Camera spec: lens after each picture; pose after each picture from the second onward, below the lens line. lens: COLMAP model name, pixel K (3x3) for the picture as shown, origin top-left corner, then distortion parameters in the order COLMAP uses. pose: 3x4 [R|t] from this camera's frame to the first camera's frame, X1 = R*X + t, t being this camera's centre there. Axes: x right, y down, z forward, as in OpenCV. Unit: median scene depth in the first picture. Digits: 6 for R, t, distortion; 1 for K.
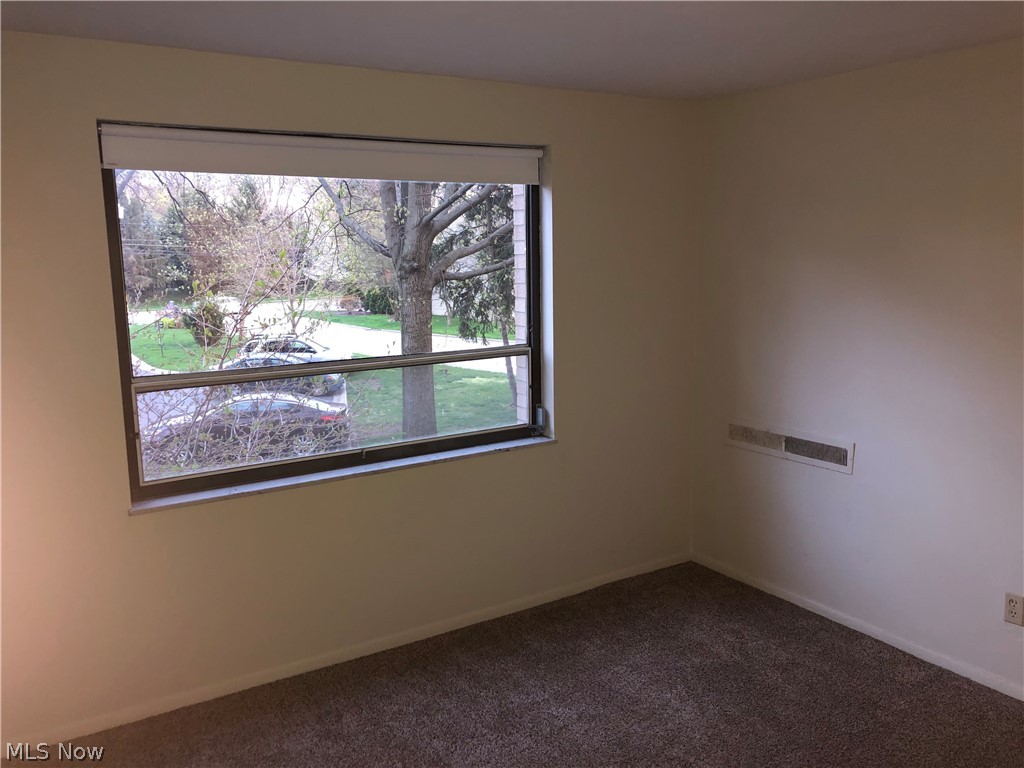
lens RADIAL K [[850.6, 0, 512.0], [0, 850.6, 384.0], [0, 0, 1]] dist [0.071555, -0.080019]
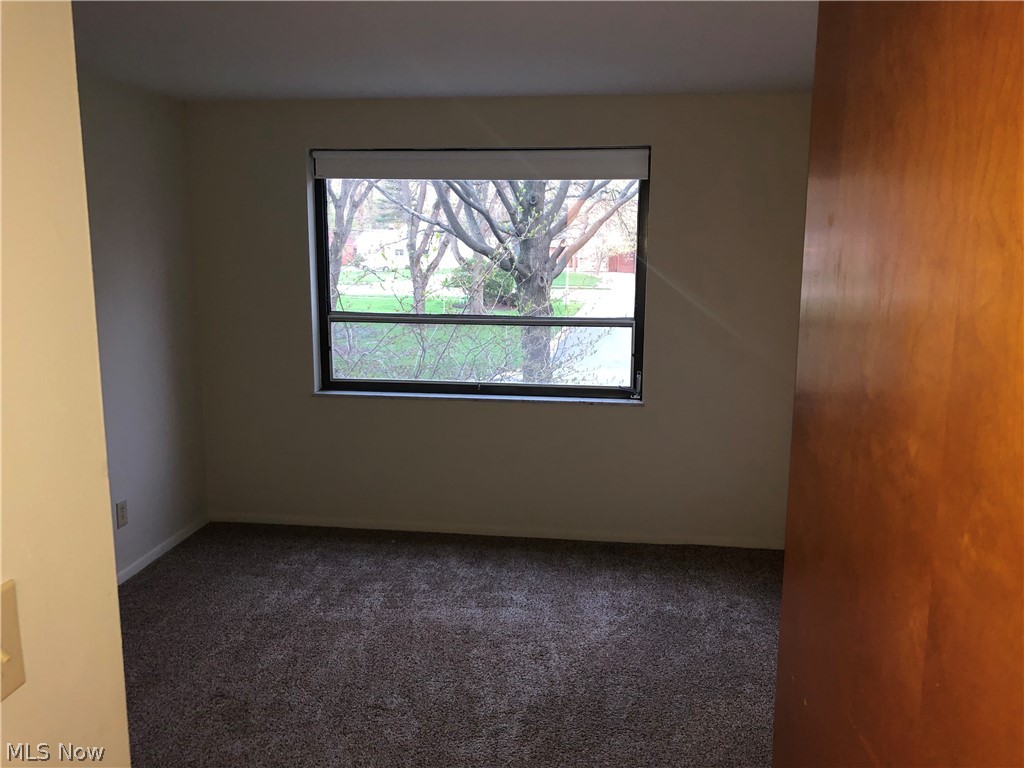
lens RADIAL K [[850.6, 0, 512.0], [0, 850.6, 384.0], [0, 0, 1]] dist [0.071555, -0.080019]
pose [[0.762917, 0.130758, -0.633135, 0.698524], [-0.121405, 0.990886, 0.058351, -0.006044], [0.634995, 0.032349, 0.771839, 0.003628]]
